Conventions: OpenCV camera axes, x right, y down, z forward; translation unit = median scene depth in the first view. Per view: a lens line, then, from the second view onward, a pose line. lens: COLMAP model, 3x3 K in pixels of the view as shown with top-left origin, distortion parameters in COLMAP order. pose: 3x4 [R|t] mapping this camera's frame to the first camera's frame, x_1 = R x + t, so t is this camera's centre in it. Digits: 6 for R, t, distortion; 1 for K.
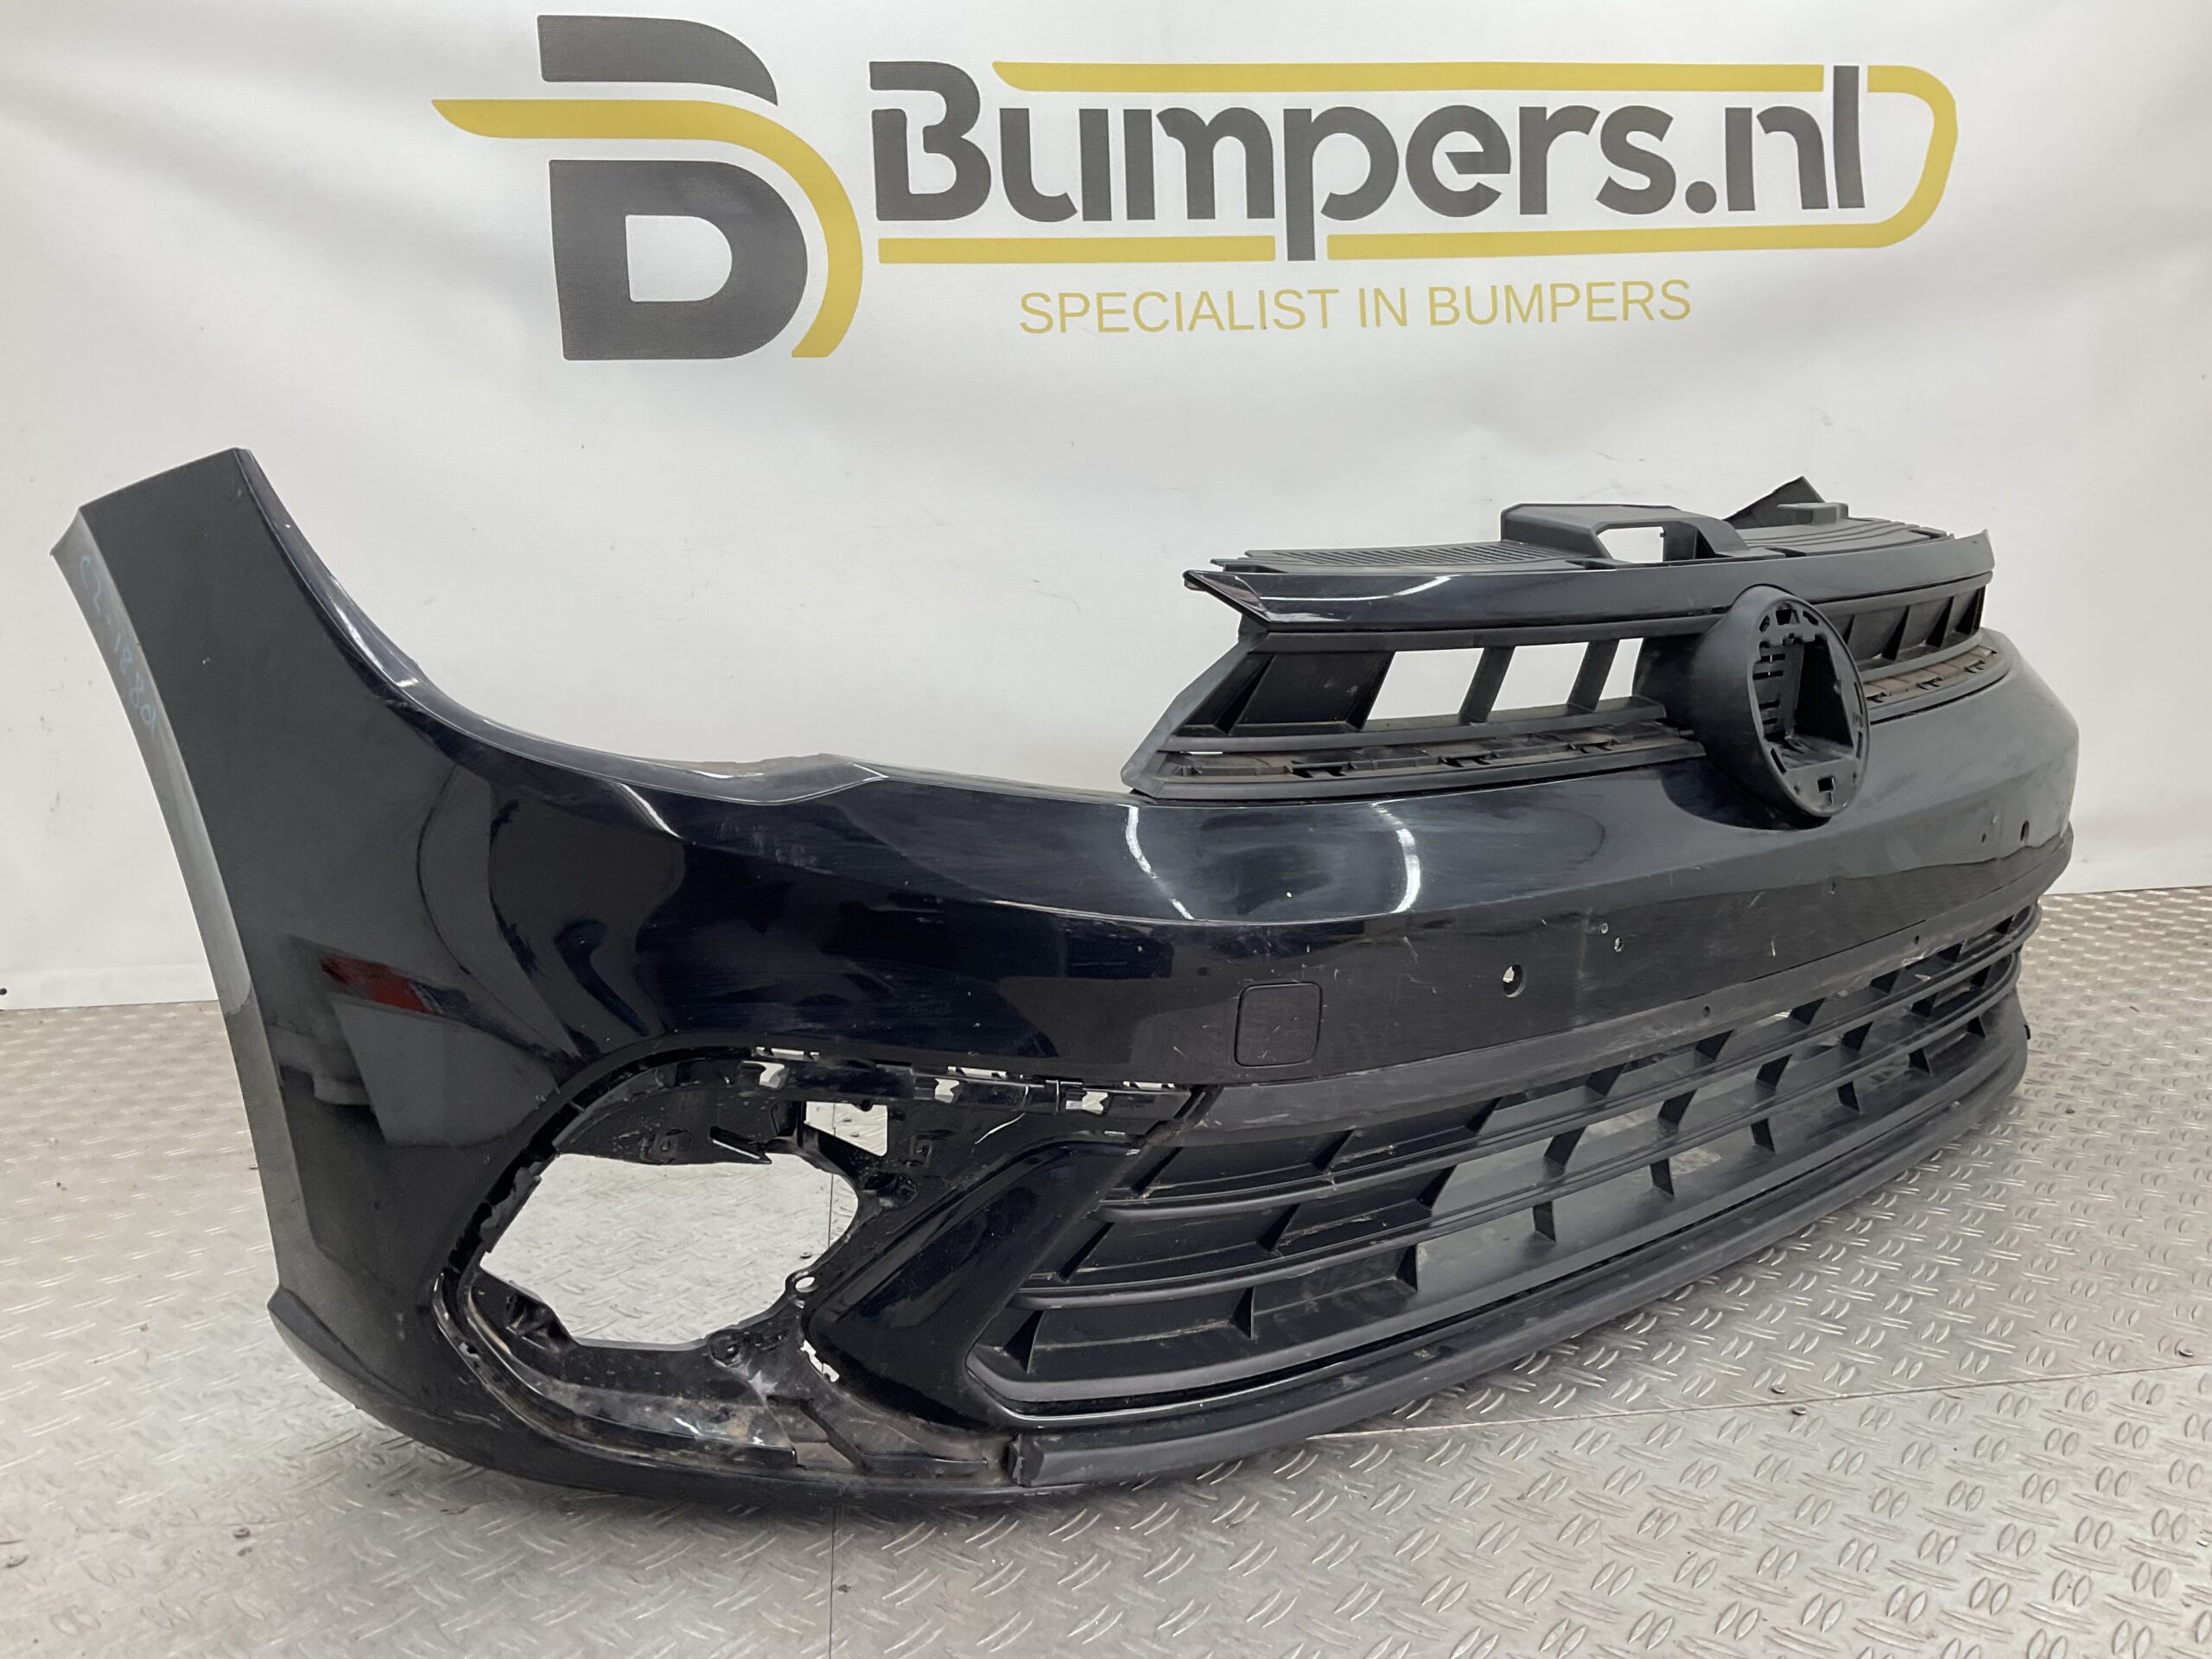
lens RADIAL K [[1850.7, 0, 1092.1], [0, 1850.7, 809.6], [0, 0, 1]] dist [0.117224, -0.247096]
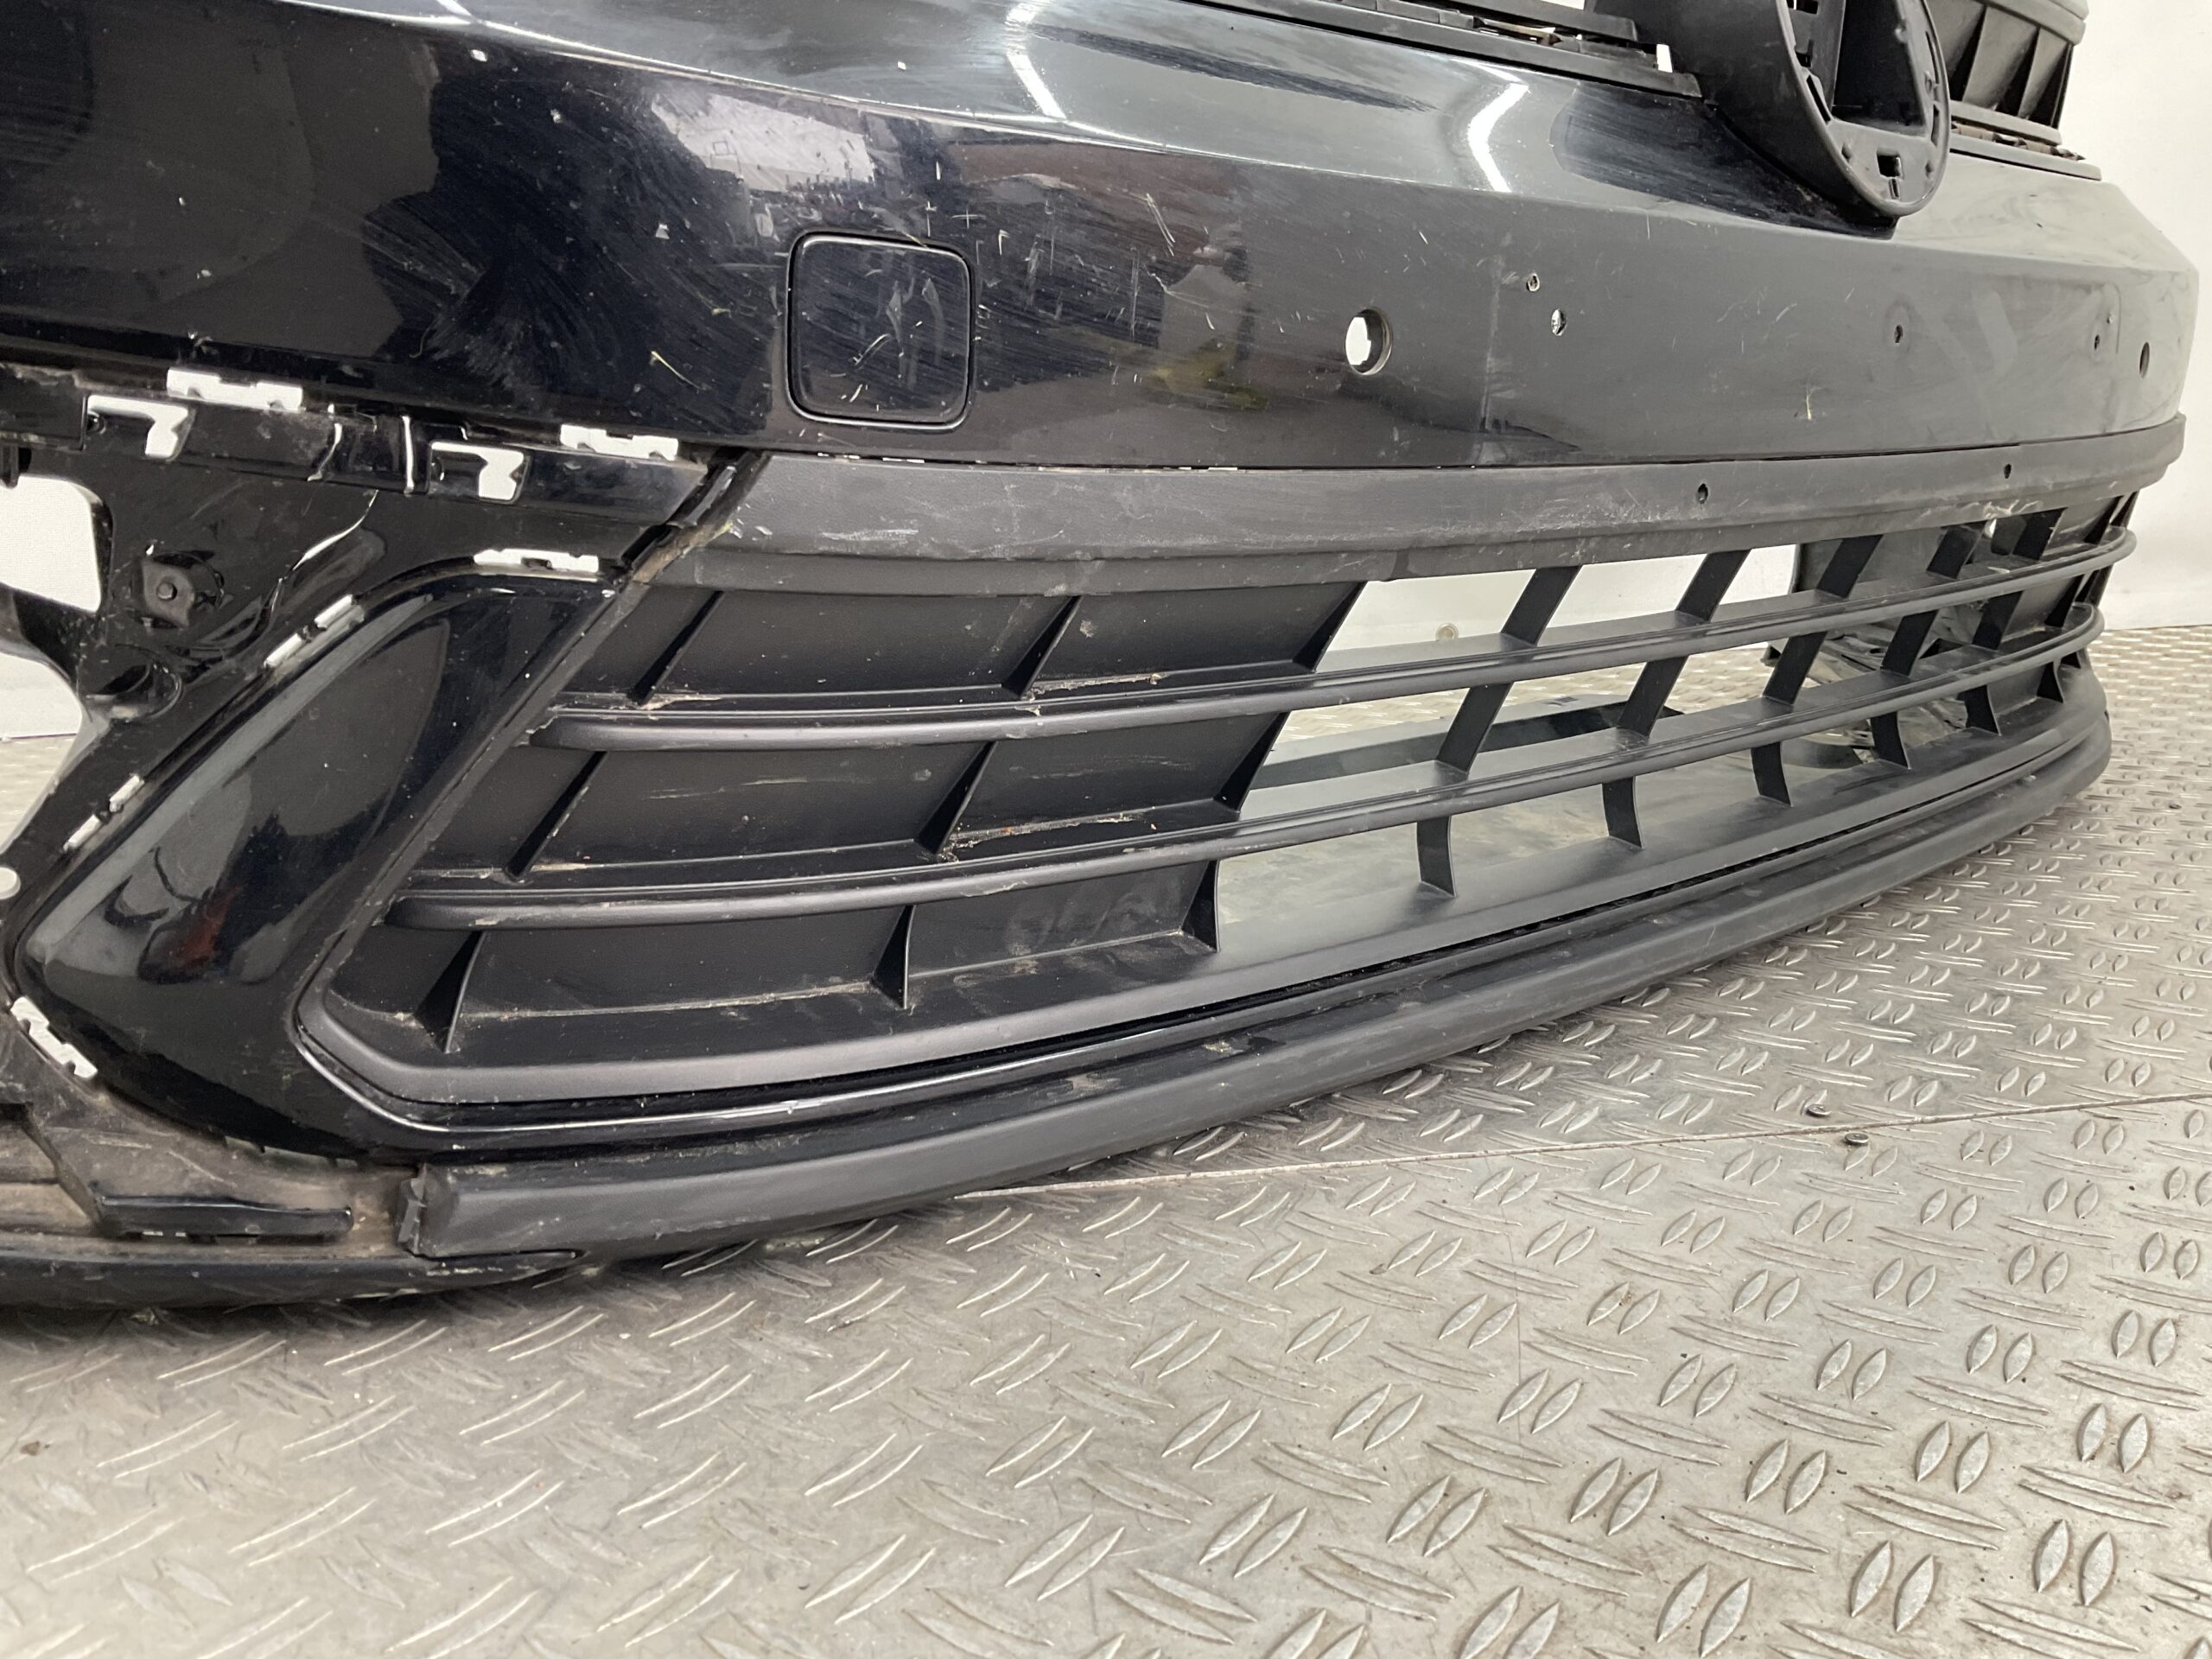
lens RADIAL K [[1850.7, 0, 1092.1], [0, 1850.7, 809.6], [0, 0, 1]] dist [0.117224, -0.247096]
pose [[0.999583, -0.010382, 0.026933, 0.132996], [0.009340, 0.999214, 0.038536, 0.211658], [-0.027312, -0.038268, 0.998894, 0.462352]]
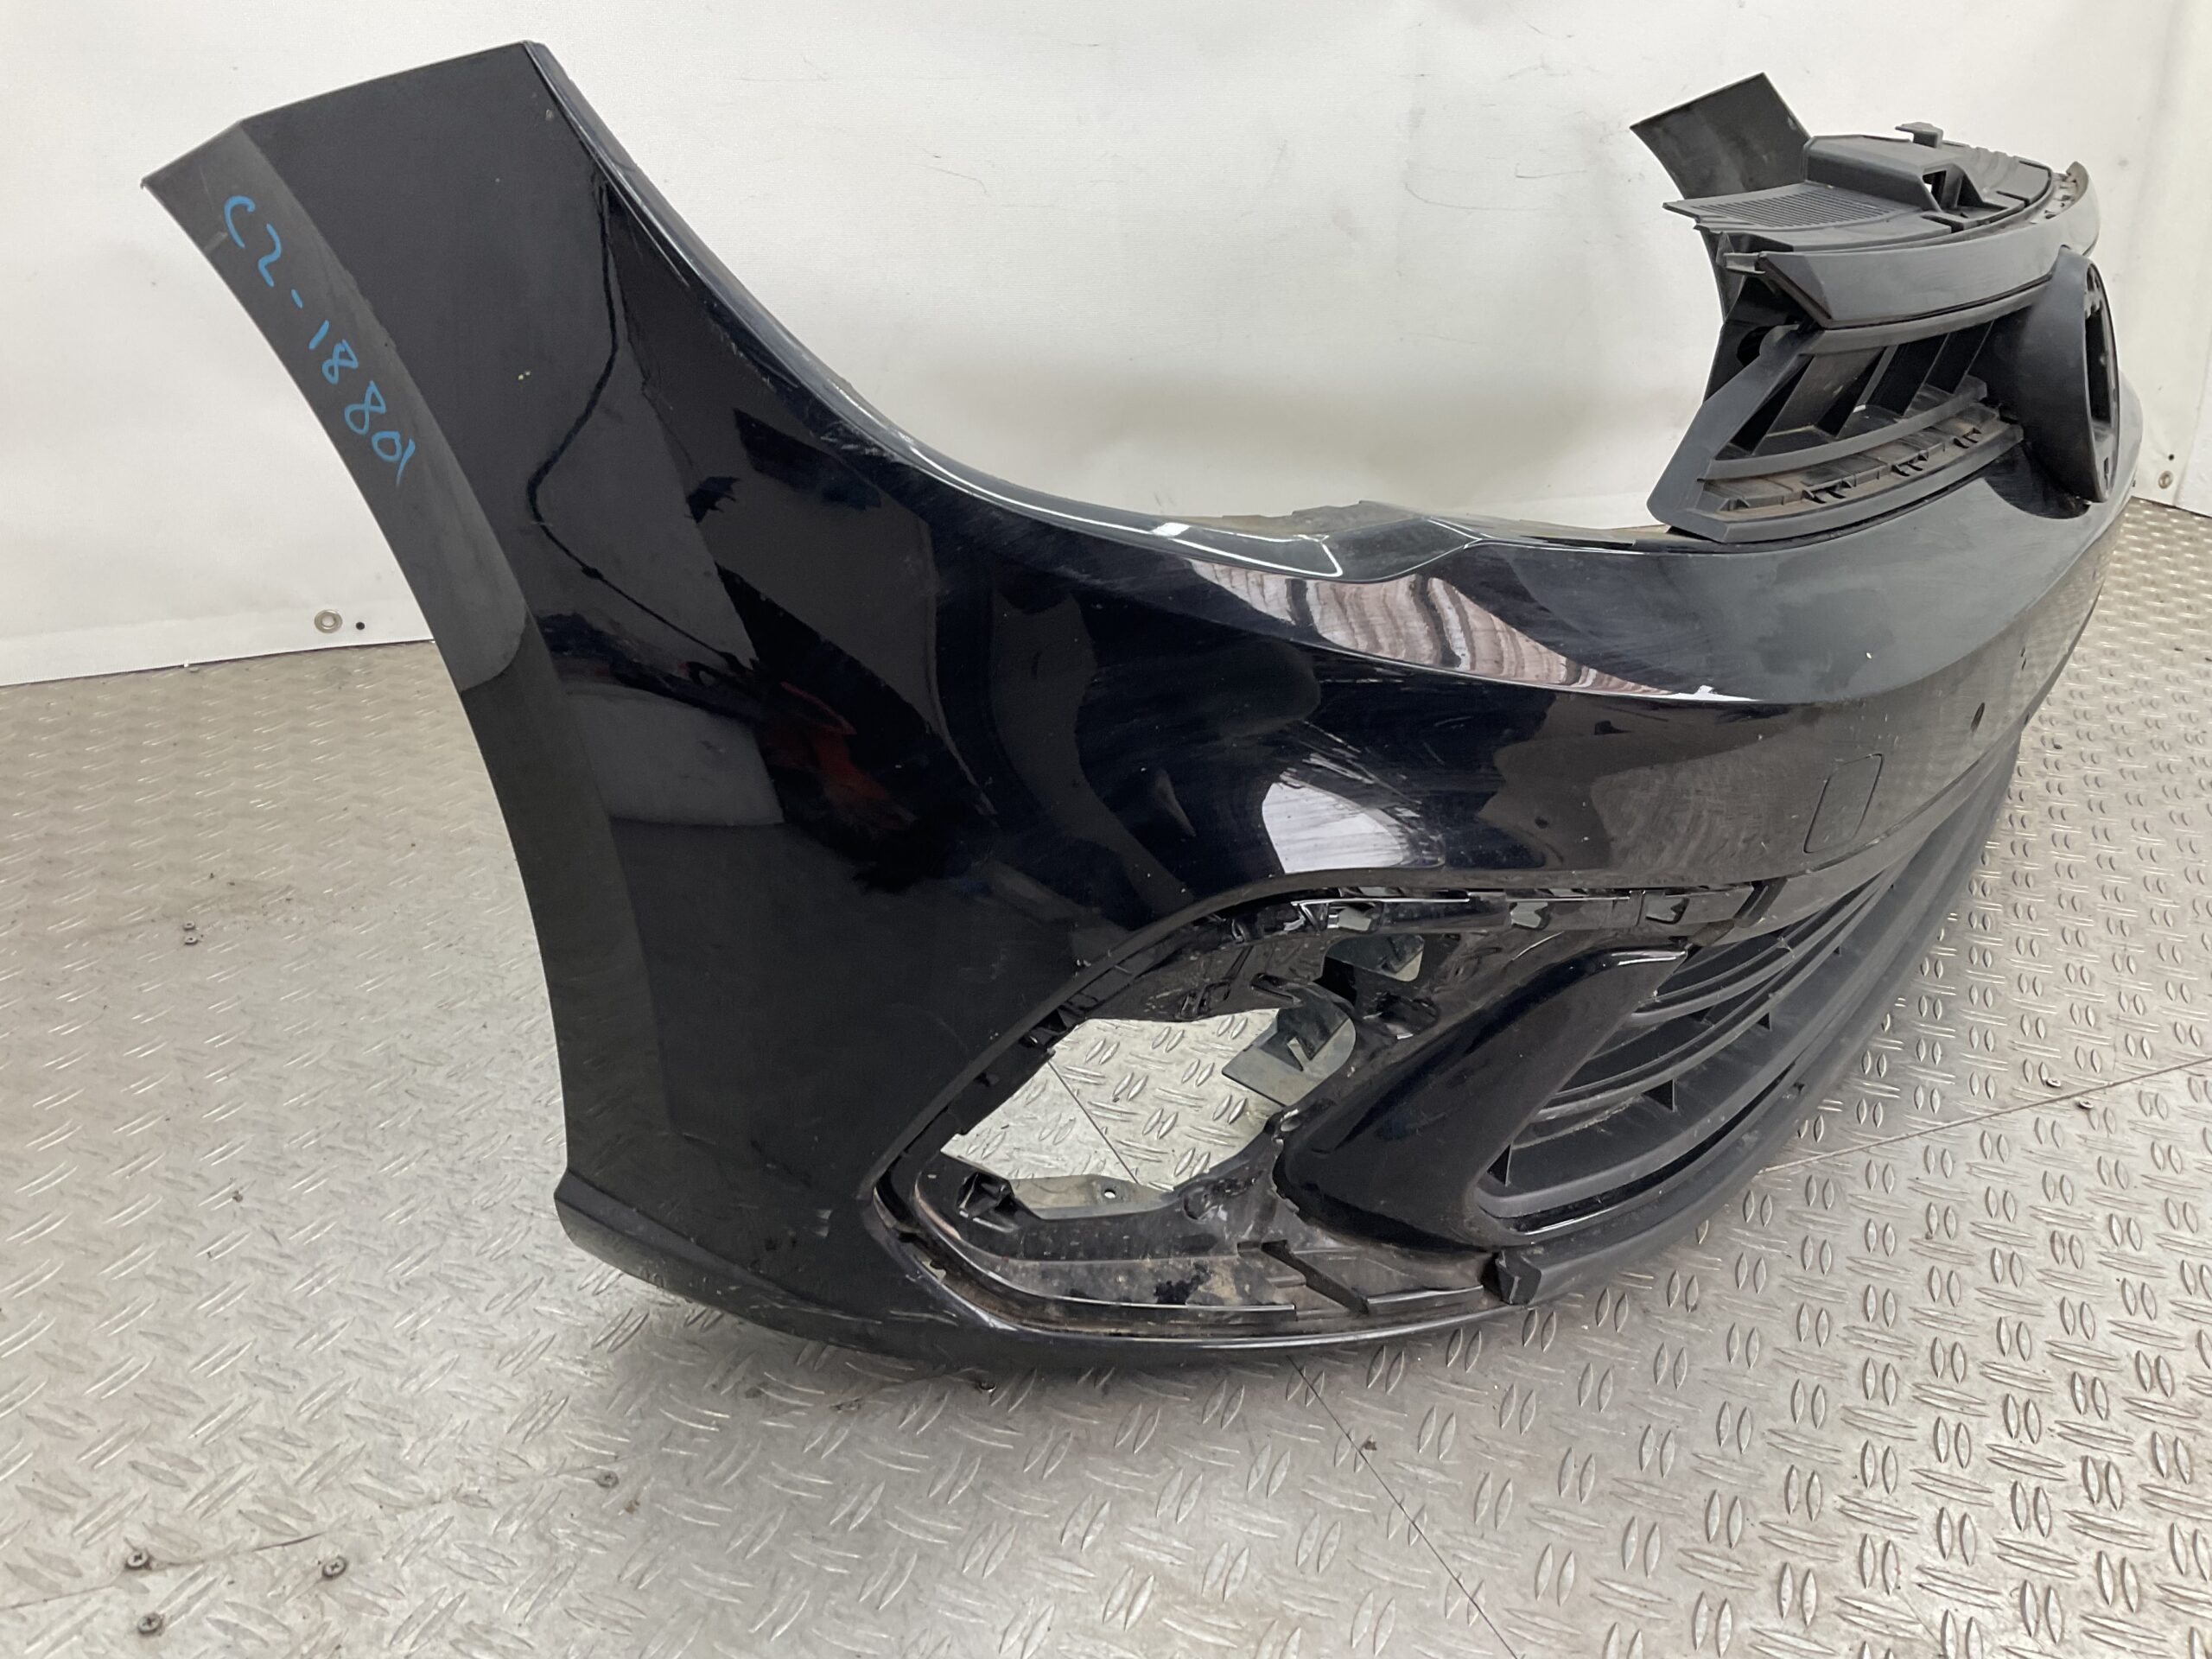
lens RADIAL K [[1792.2, 0, 1106.0], [0, 1792.2, 829.5], [0, 0, 1]] dist [0.097386, -0.146026]
pose [[0.965724, -0.065176, 0.251256, -0.422550], [0.002279, 0.970055, 0.242873, -0.075368], [-0.259562, -0.233976, 0.936954, 0.271664]]
